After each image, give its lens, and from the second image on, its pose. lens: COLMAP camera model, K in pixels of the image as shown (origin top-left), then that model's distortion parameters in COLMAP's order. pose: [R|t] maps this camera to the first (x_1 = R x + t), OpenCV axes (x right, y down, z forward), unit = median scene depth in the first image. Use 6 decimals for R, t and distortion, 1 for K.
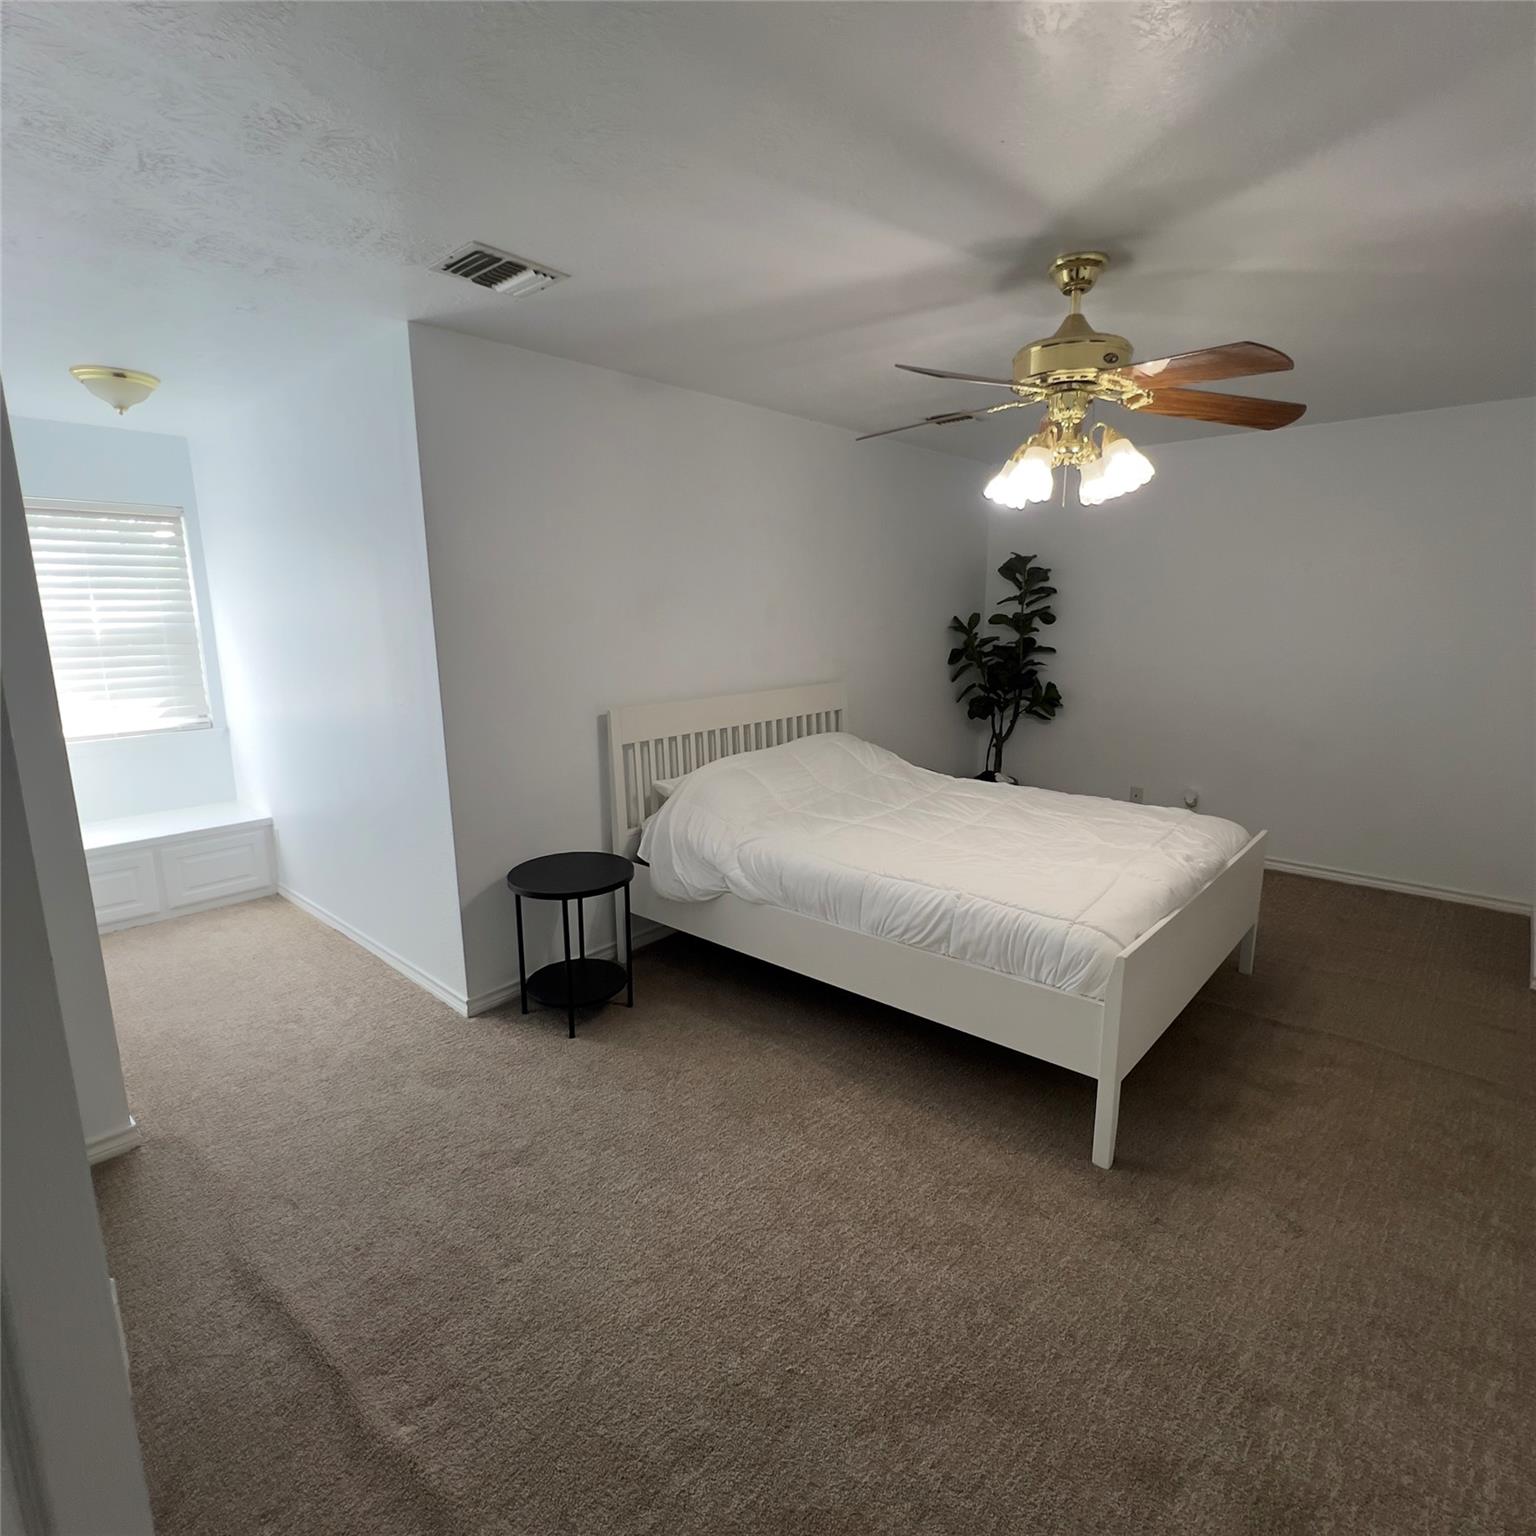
lens RADIAL K [[821.6, 0, 768.0], [0, 821.6, 768.0], [0, 0, 1]] dist [0.001601, 0.000167]
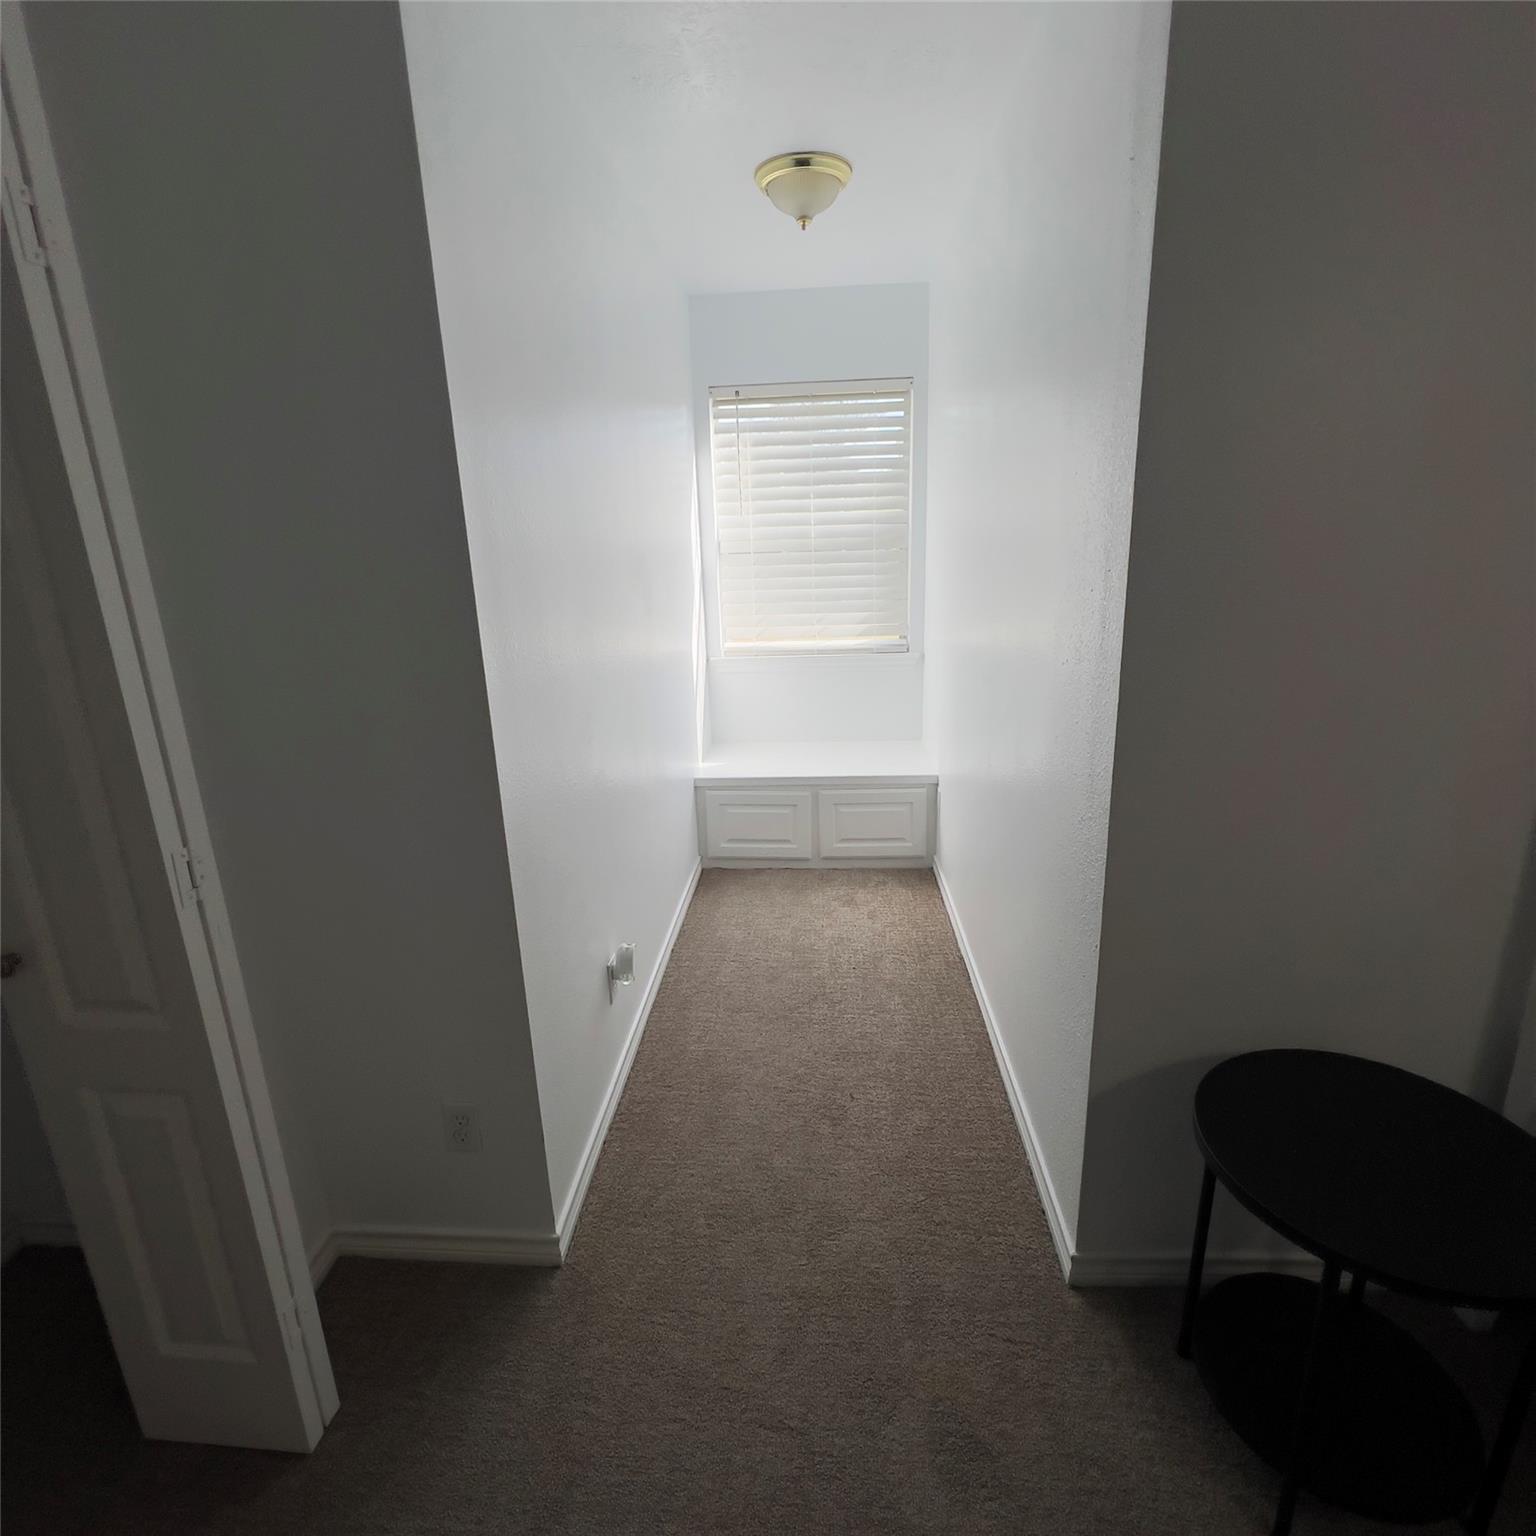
lens RADIAL K [[822.9, 0, 768.0], [0, 822.9, 768.0], [0, 0, 1]] dist [0.000085, 0.000406]
pose [[0.623521, 0.201169, -0.755482, -0.117921], [-0.127911, 0.979557, 0.155267, -0.049858], [0.771272, -0.000178, 0.636506, 0.390934]]
